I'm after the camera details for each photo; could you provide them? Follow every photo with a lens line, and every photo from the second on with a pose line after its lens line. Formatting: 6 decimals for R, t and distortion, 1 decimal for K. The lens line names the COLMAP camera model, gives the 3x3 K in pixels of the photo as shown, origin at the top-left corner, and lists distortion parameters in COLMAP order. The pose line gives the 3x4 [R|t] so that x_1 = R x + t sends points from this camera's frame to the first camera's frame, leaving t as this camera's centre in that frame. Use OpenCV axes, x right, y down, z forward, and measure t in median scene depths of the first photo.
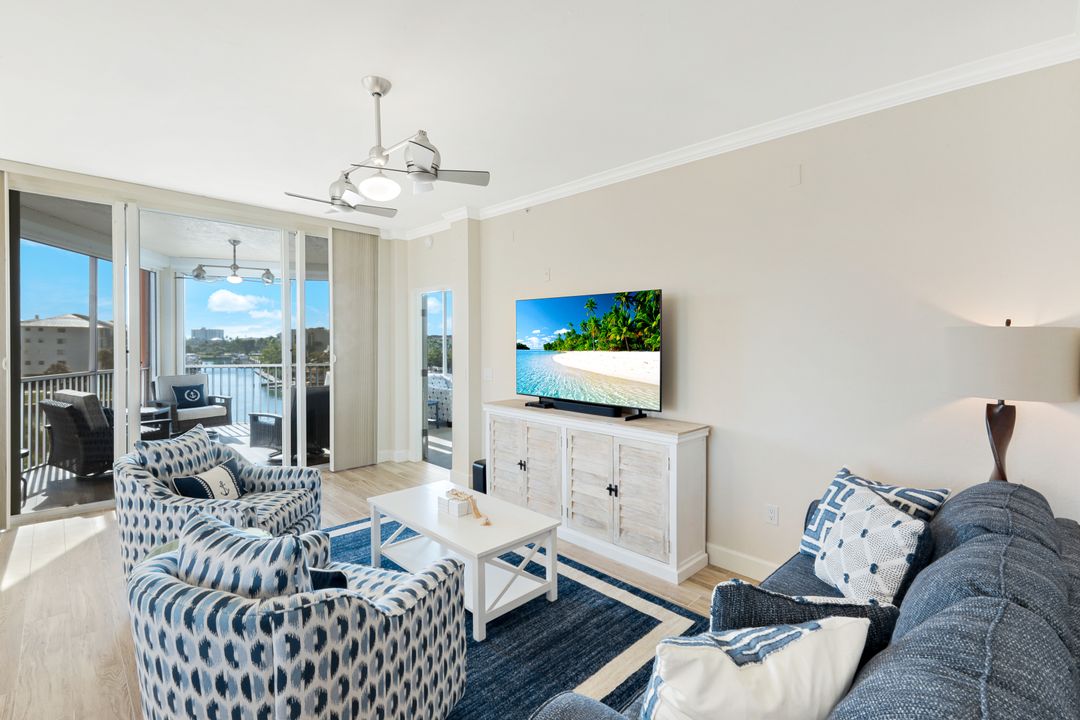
lens RADIAL K [[506.9, 0, 522.7], [0, 506.9, 356.2], [0, 0, 1]] dist [-0.001461, -0.001424]
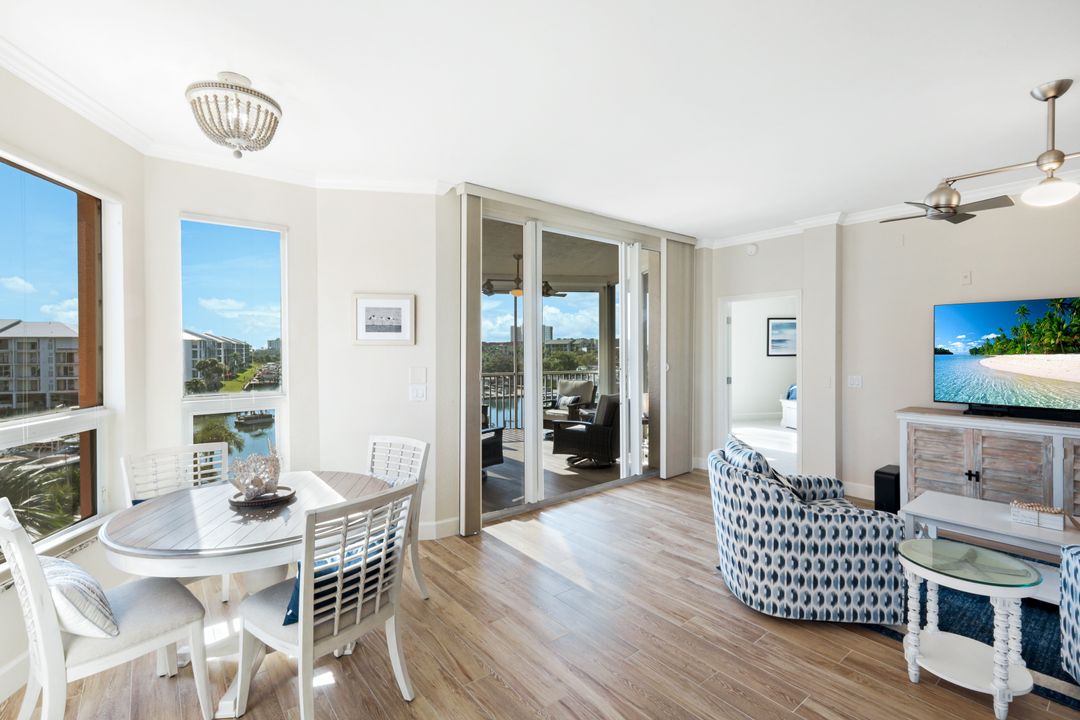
lens RADIAL K [[506.9, 0, 521.7], [0, 506.9, 339.1], [0, 0, 1]] dist [-0.001461, -0.001424]
pose [[0.993985, -0.017590, -0.108090, -0.705166], [0.012838, 0.998927, -0.044504, -0.011073], [0.108757, 0.042849, 0.993144, -0.052637]]
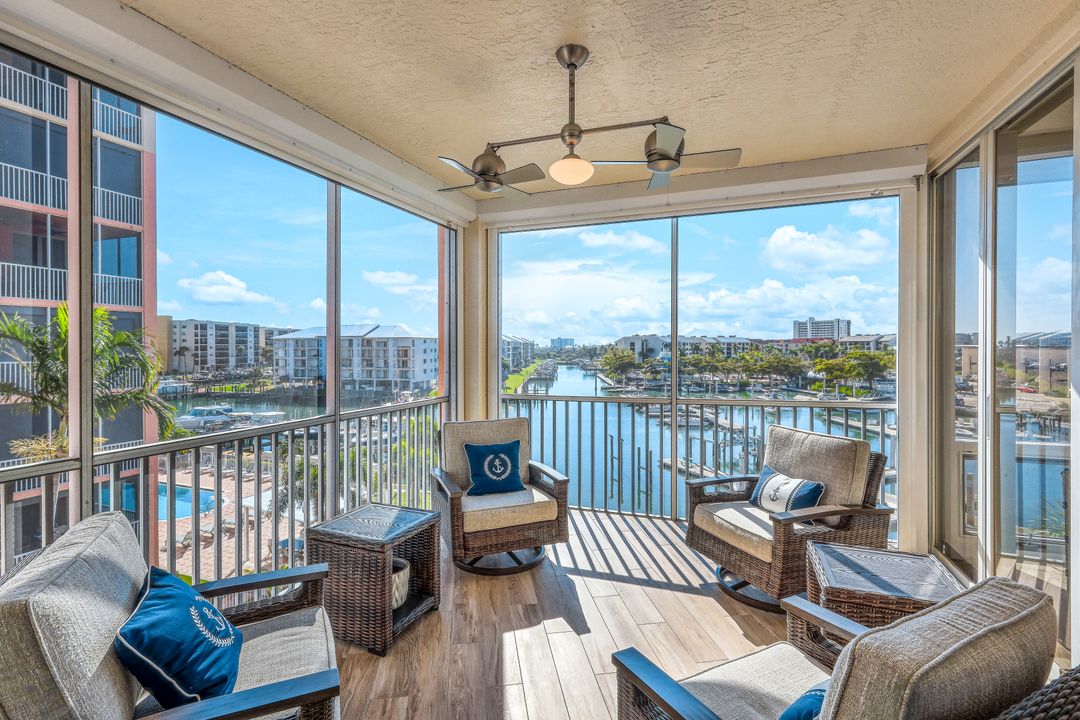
lens RADIAL K [[506.9, 0, 531.9], [0, 506.9, 347.3], [0, 0, 1]] dist [-0.001461, -0.001424]
pose [[0.816144, -0.012770, -0.577707, -0.623076], [-0.003568, 0.999625, -0.027138, -0.037178], [0.577837, 0.024210, 0.815793, 1.115362]]
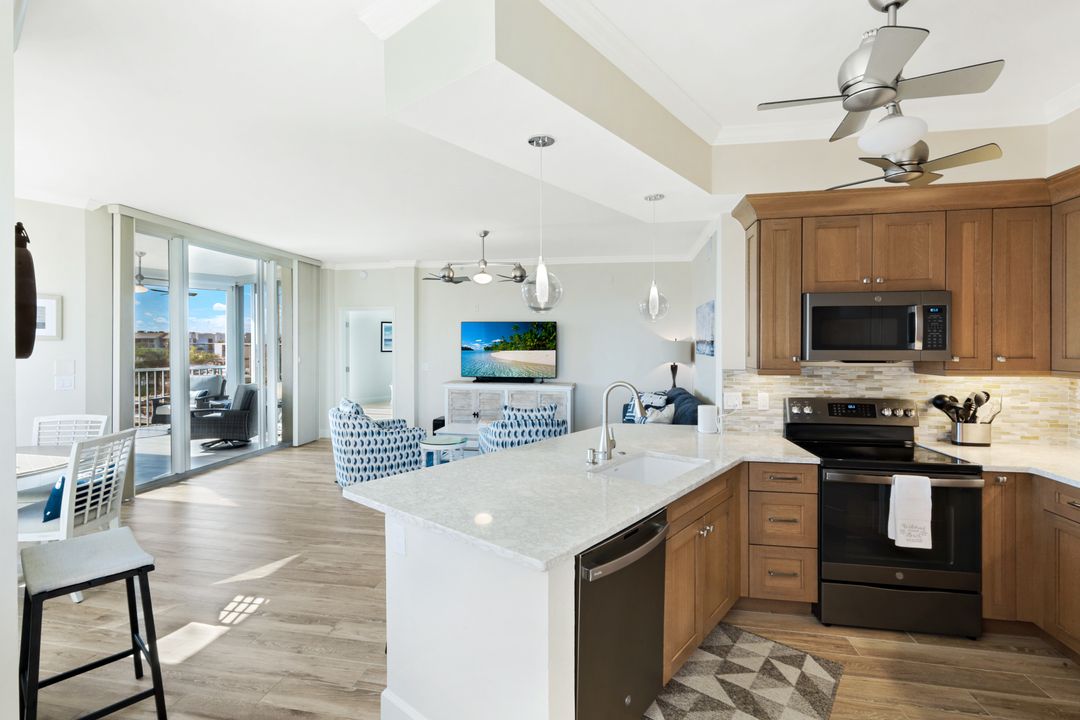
lens RADIAL K [[506.9, 0, 551.6], [0, 506.9, 365.6], [0, 0, 1]] dist [-0.001461, -0.001424]
pose [[0.798542, -0.031270, 0.601126, -0.816297], [0.019688, 0.999472, 0.025839, 0.000183], [-0.601616, -0.008799, 0.798737, -0.563928]]
